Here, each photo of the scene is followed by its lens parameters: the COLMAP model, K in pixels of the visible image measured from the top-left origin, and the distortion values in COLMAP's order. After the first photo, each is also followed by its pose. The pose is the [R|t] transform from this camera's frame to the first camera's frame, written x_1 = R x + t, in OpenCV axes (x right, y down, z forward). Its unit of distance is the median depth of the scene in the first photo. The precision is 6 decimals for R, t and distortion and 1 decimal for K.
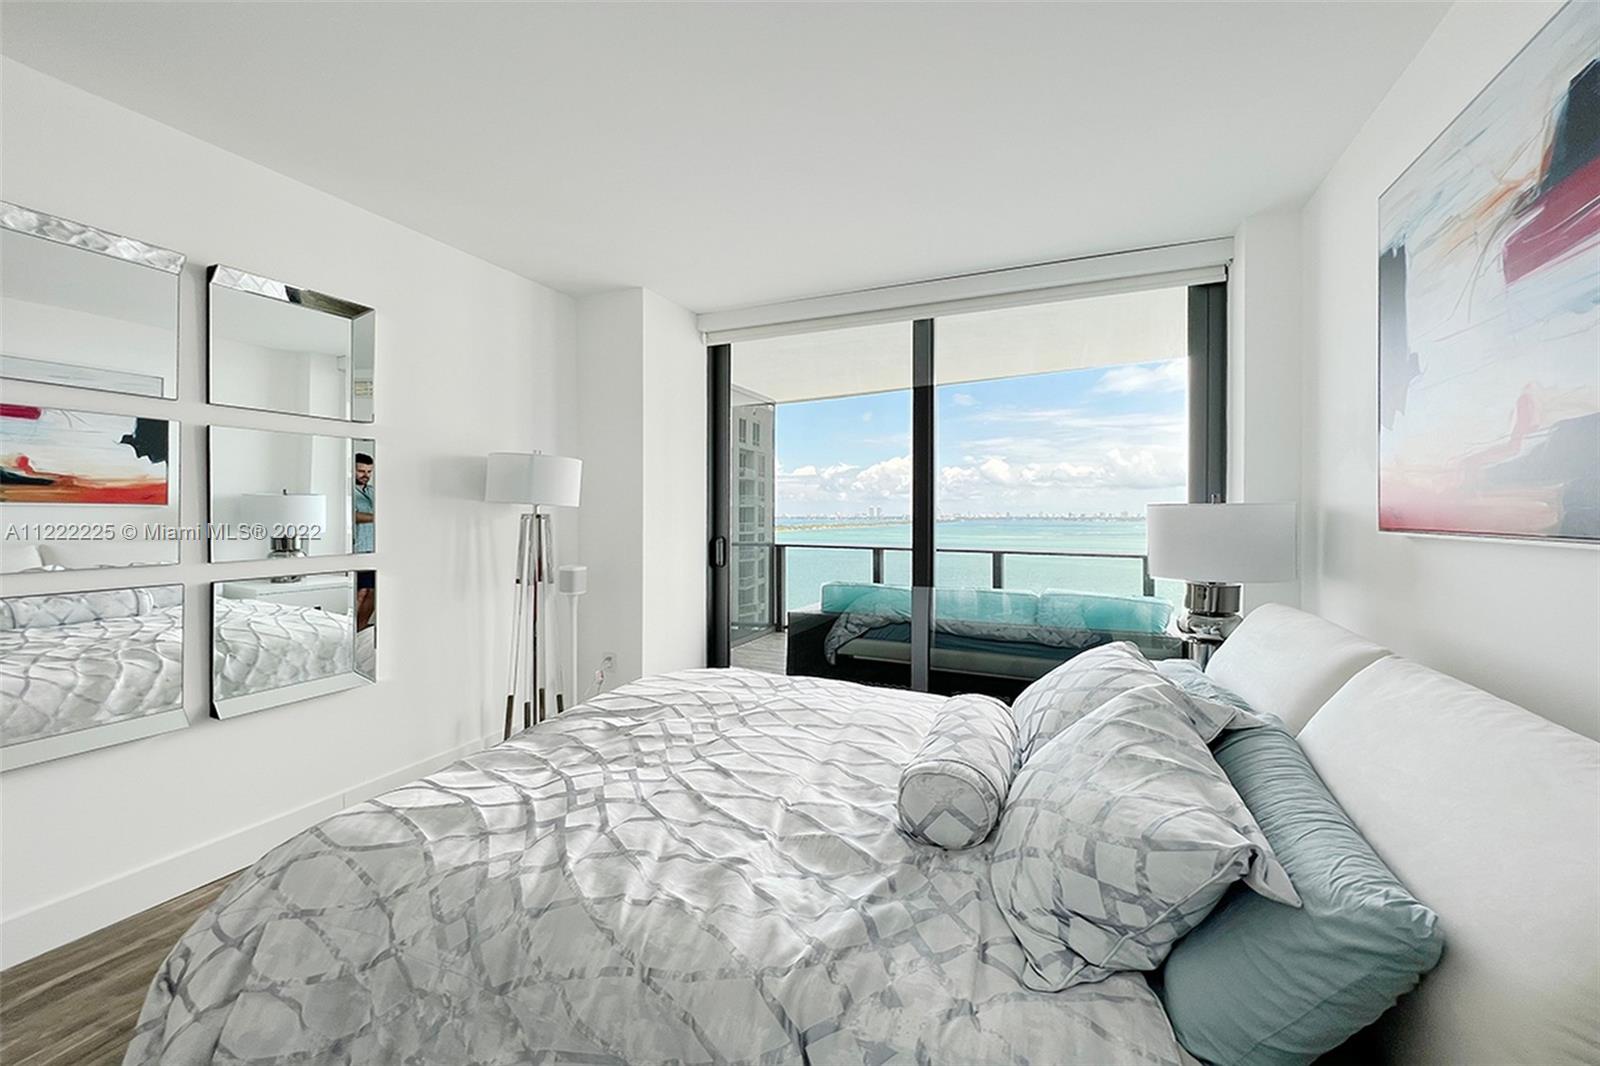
lens RADIAL K [[644.0, 0, 796.0], [0, 644.0, 517.7], [0, 0, 1]] dist [-0.002862, 0.001951]
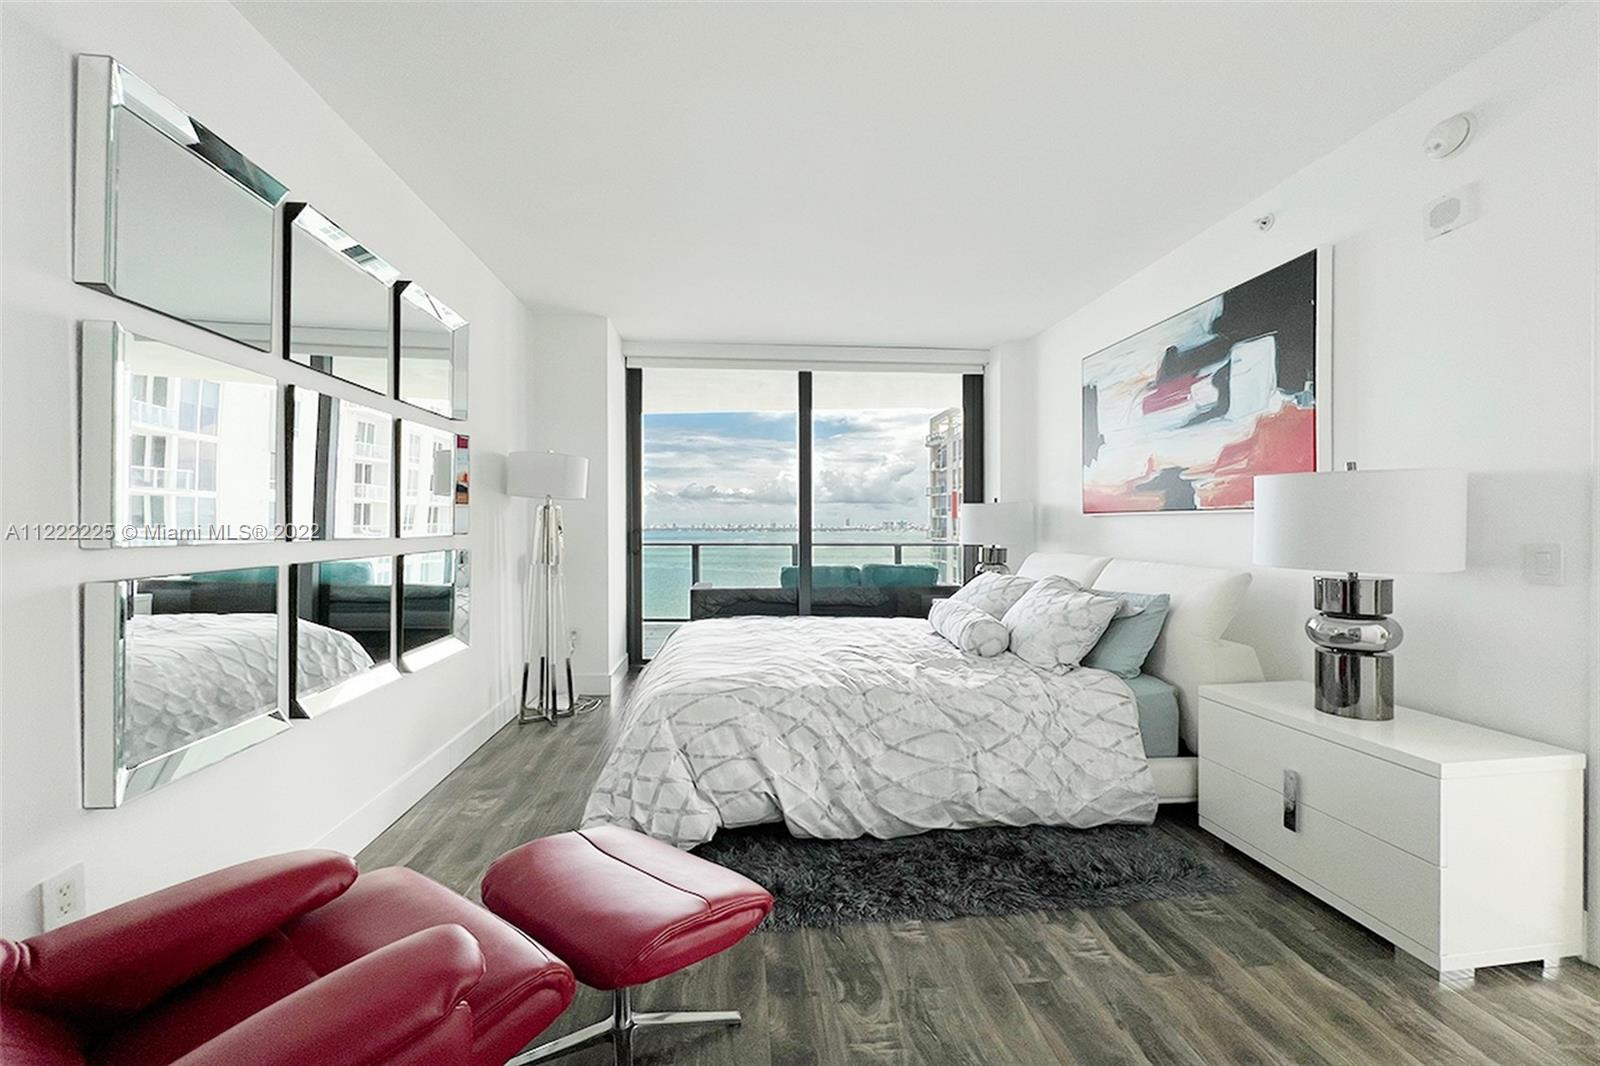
lens RADIAL K [[633.1, 0, 815.4], [0, 633.1, 526.6], [0, 0, 1]] dist [0.001554, 0.000023]
pose [[0.870311, -0.001578, 0.492499, -0.551357], [0.003977, 0.999985, -0.003824, 0.039561], [-0.492486, 0.005286, 0.870304, -0.240473]]
